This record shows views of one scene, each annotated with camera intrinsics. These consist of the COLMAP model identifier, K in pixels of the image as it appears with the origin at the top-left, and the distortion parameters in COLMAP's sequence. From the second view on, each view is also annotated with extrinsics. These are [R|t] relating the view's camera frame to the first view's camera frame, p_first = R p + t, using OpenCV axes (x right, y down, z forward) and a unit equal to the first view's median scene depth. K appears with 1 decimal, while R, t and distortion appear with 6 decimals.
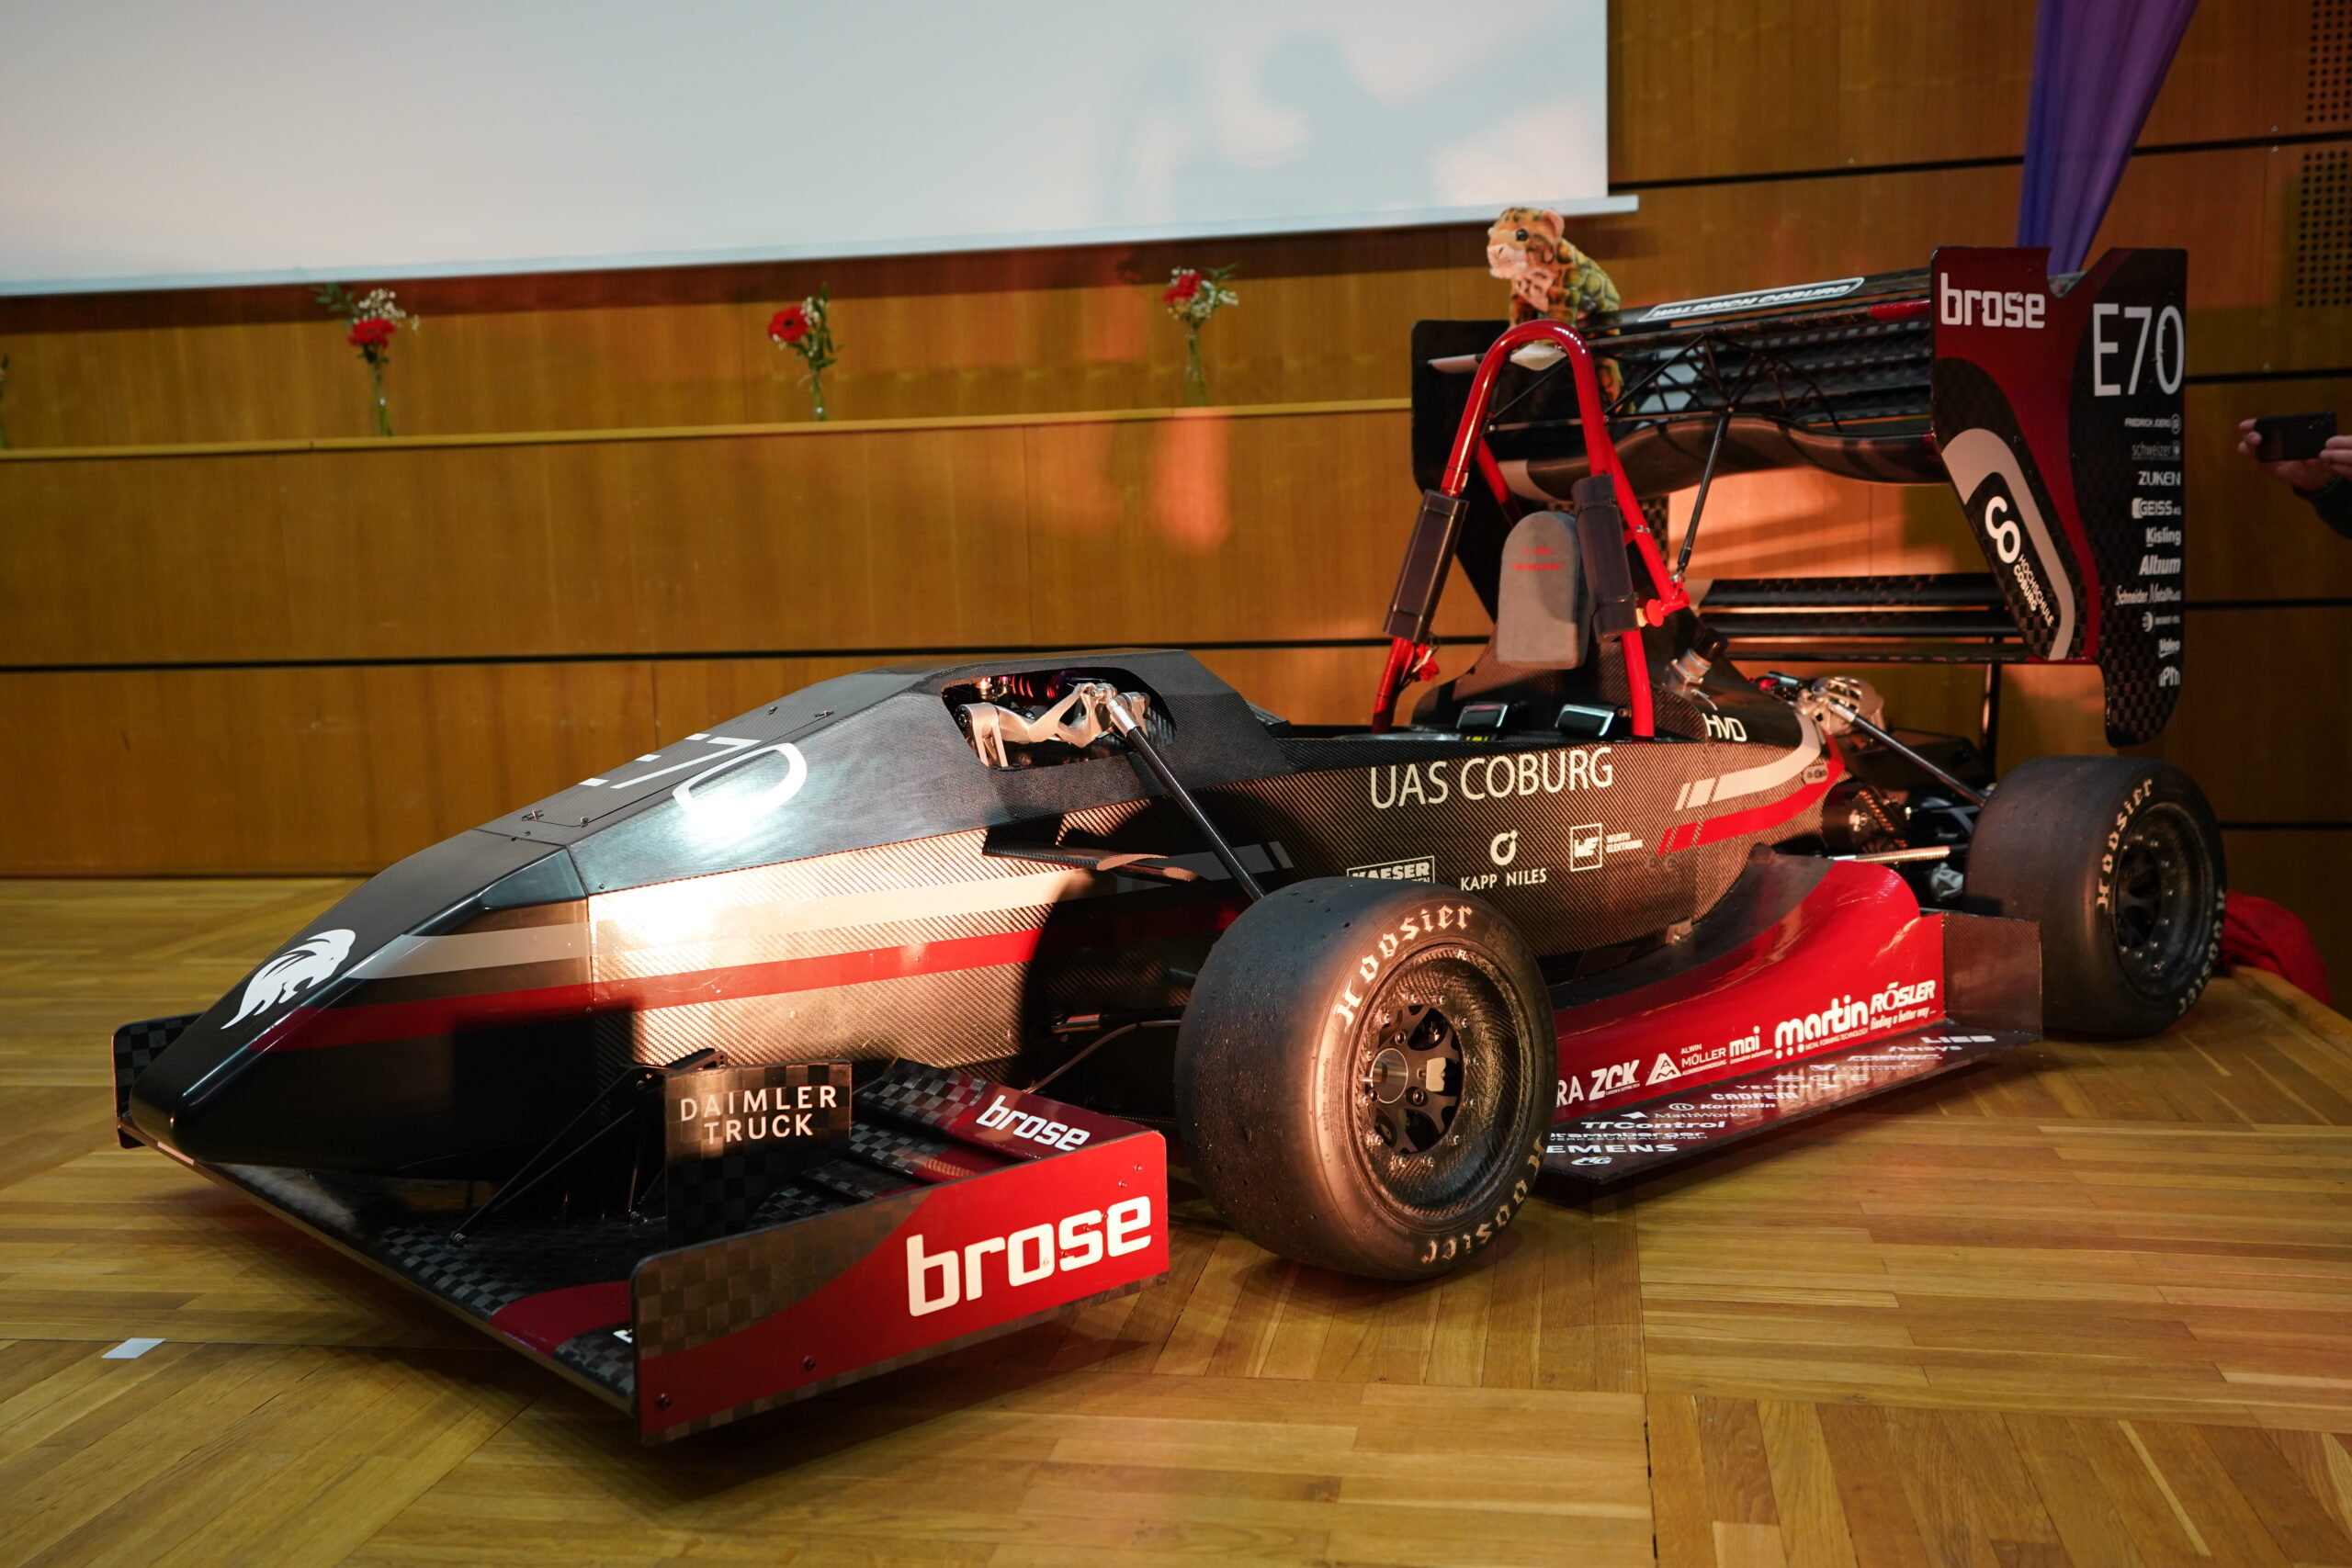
lens RADIAL K [[2292.4, 0, 1176.0], [0, 2292.4, 784.0], [0, 0, 1]] dist [0.067400, 0.057205]
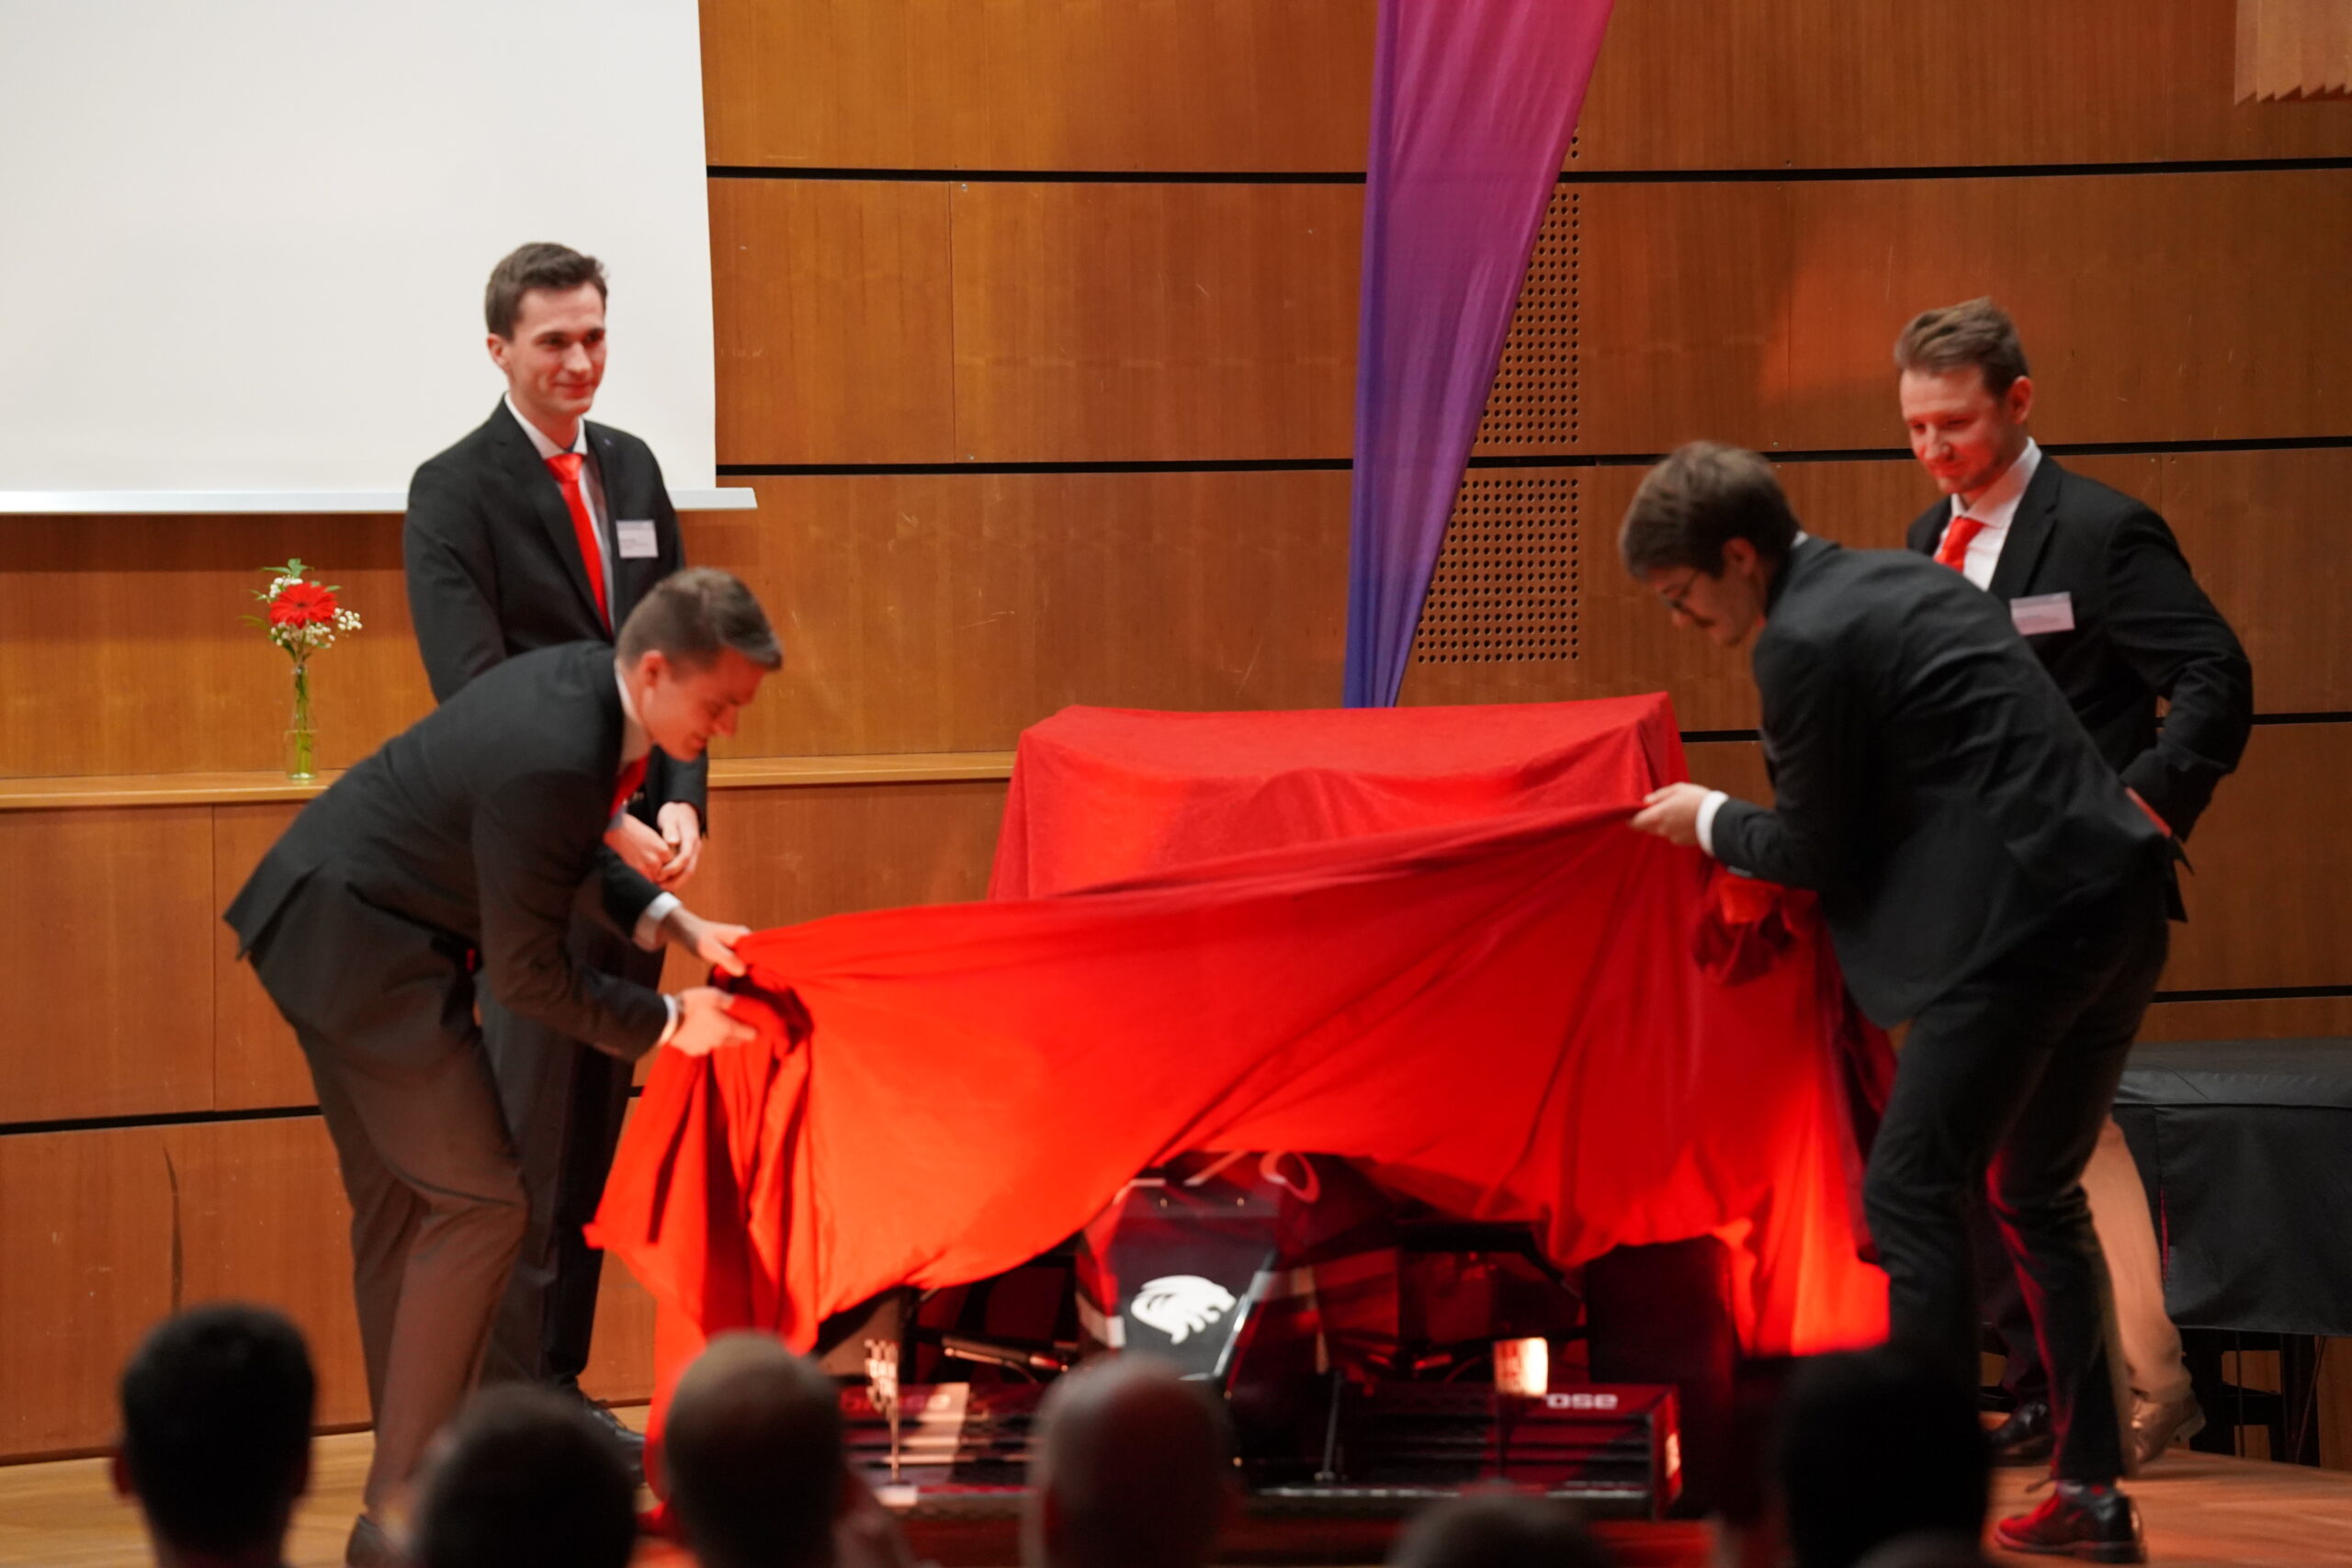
lens RADIAL K [[10713.1, 0, 1176.0], [0, 10713.1, 784.0], [0, 0, 1]] dist [2.136809, 1.137189]
pose [[0.734830, 0.000632, 0.678251, -3.507200], [0.071557, 0.994346, -0.078454, 0.204687], [-0.674466, 0.106184, 0.730631, -2.750062]]
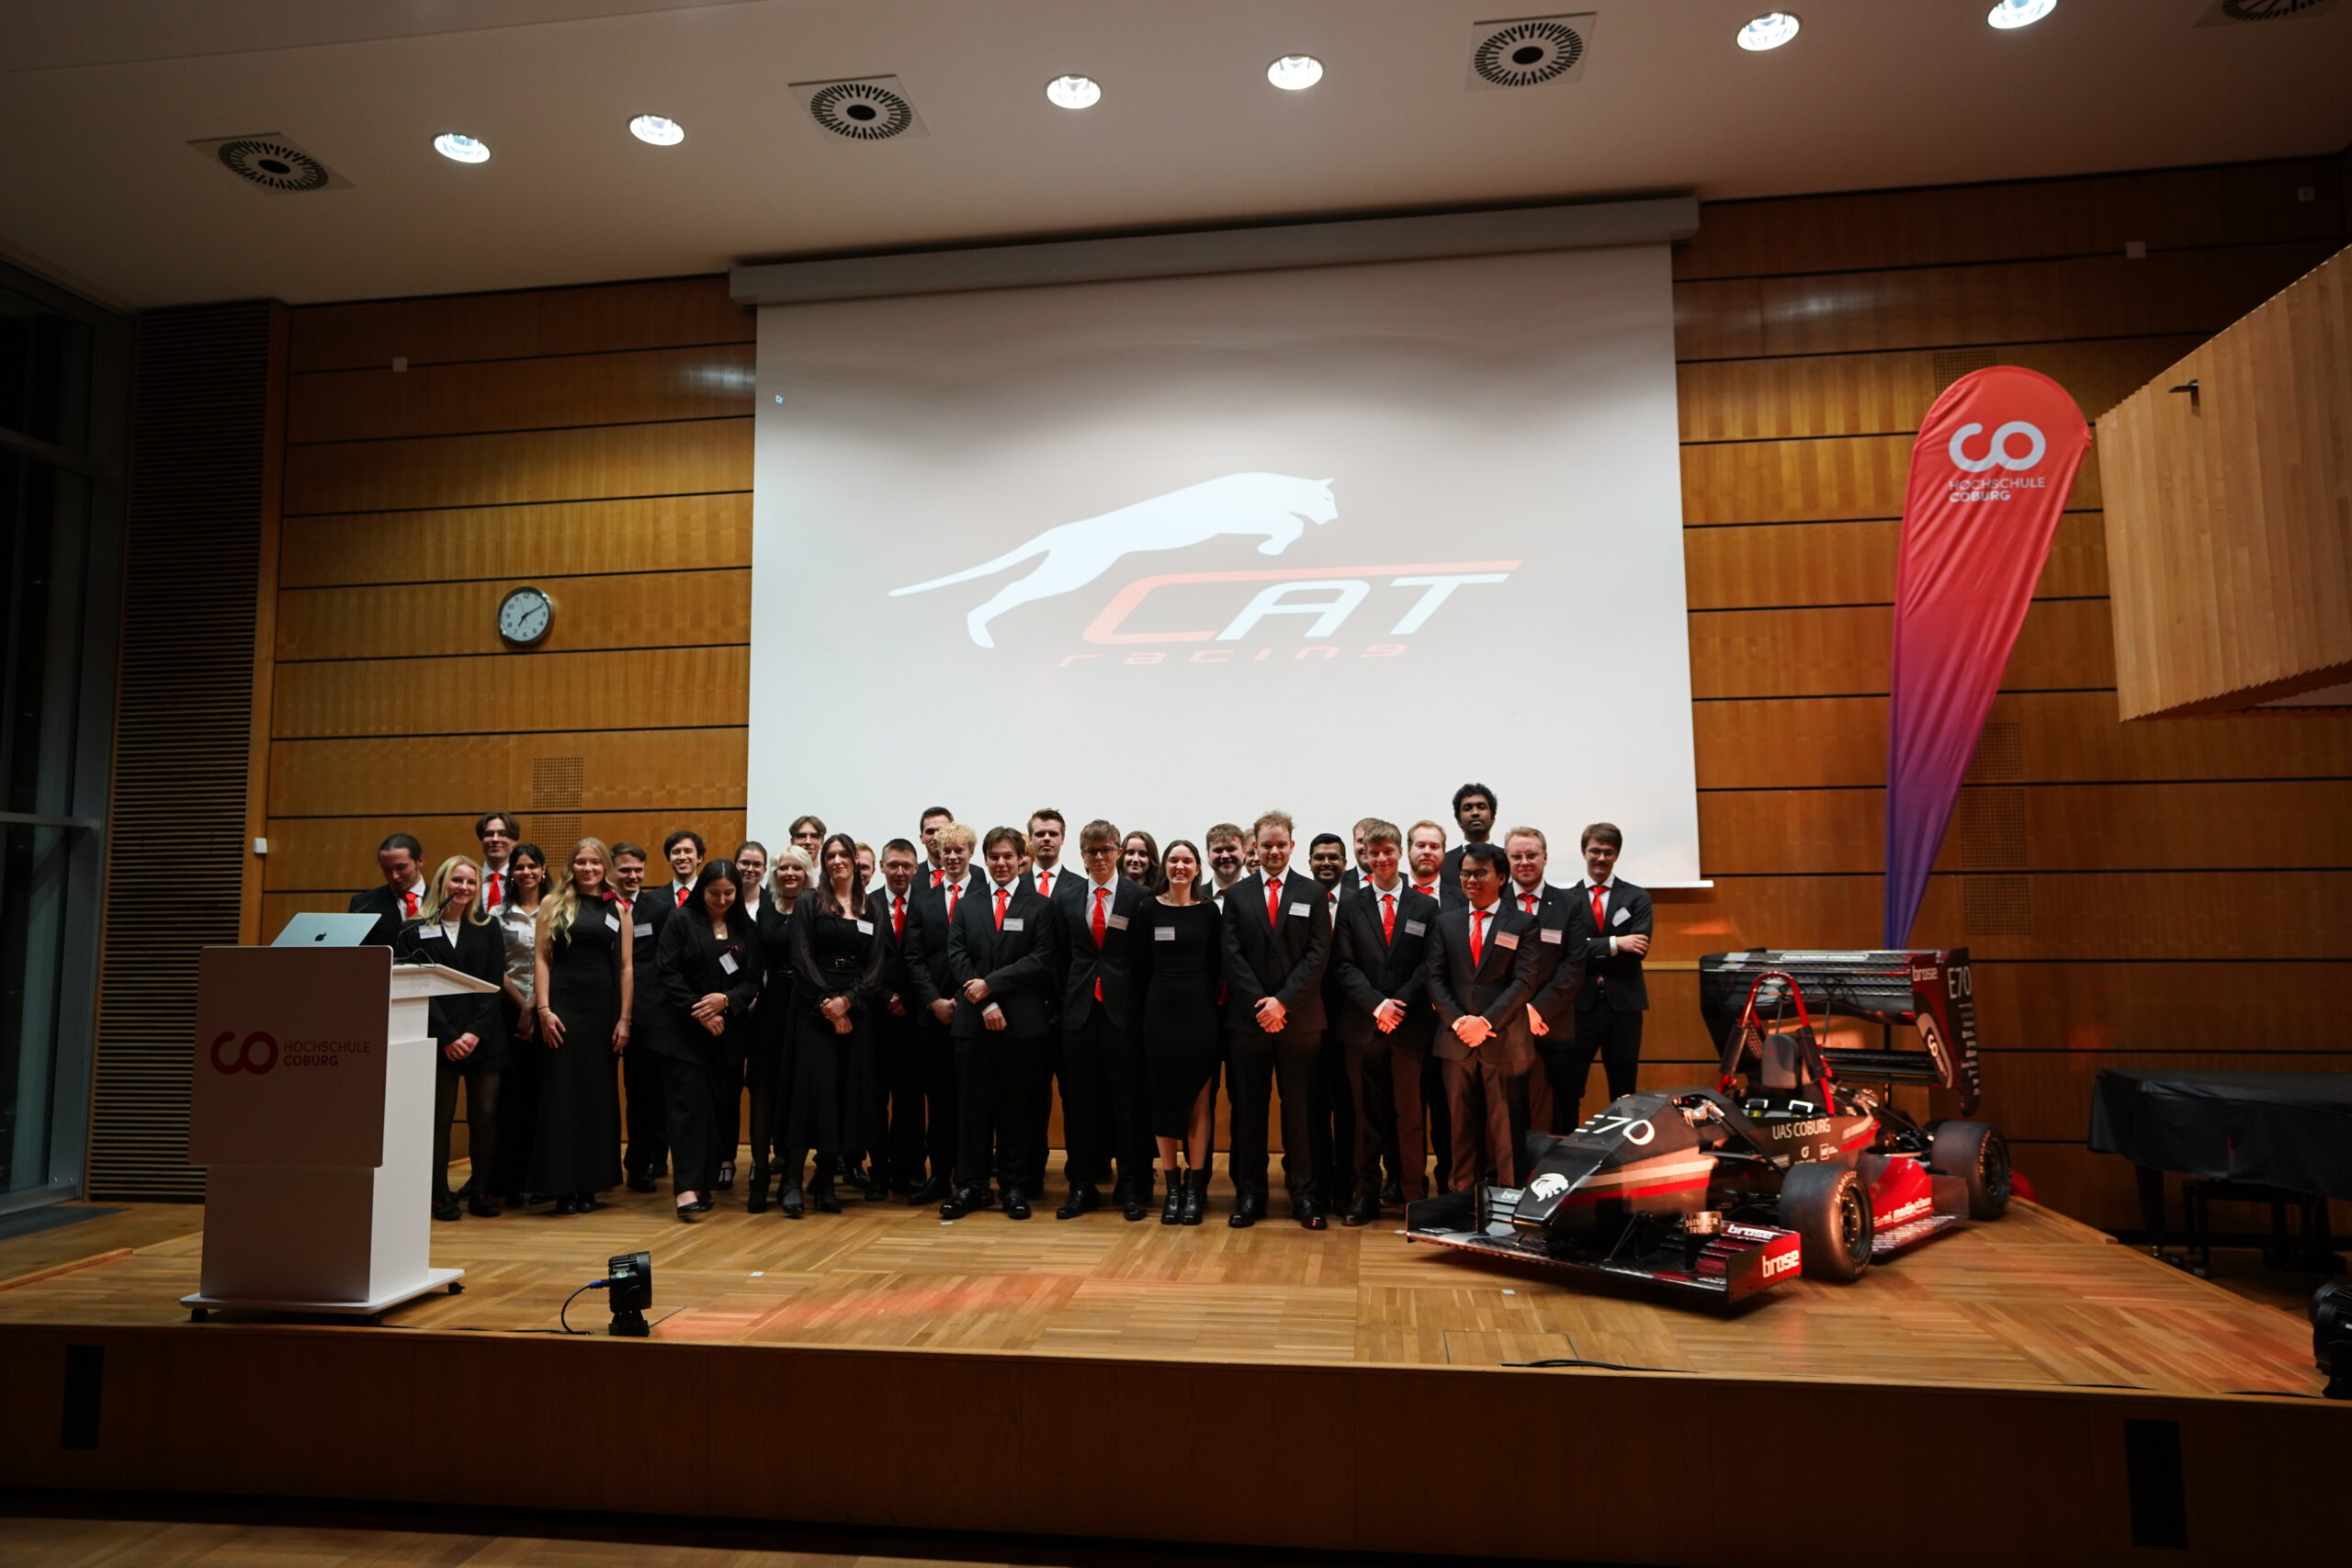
lens RADIAL K [[1529.3, 0, 1169.7], [0, 1529.3, 761.1], [0, 0, 1]] dist [0.001517, 0.001534]
pose [[0.998287, 0.025651, 0.052575, -0.834596], [-0.014275, 0.978387, -0.206289, -0.050383], [-0.056731, 0.205185, 0.977078, -1.084106]]
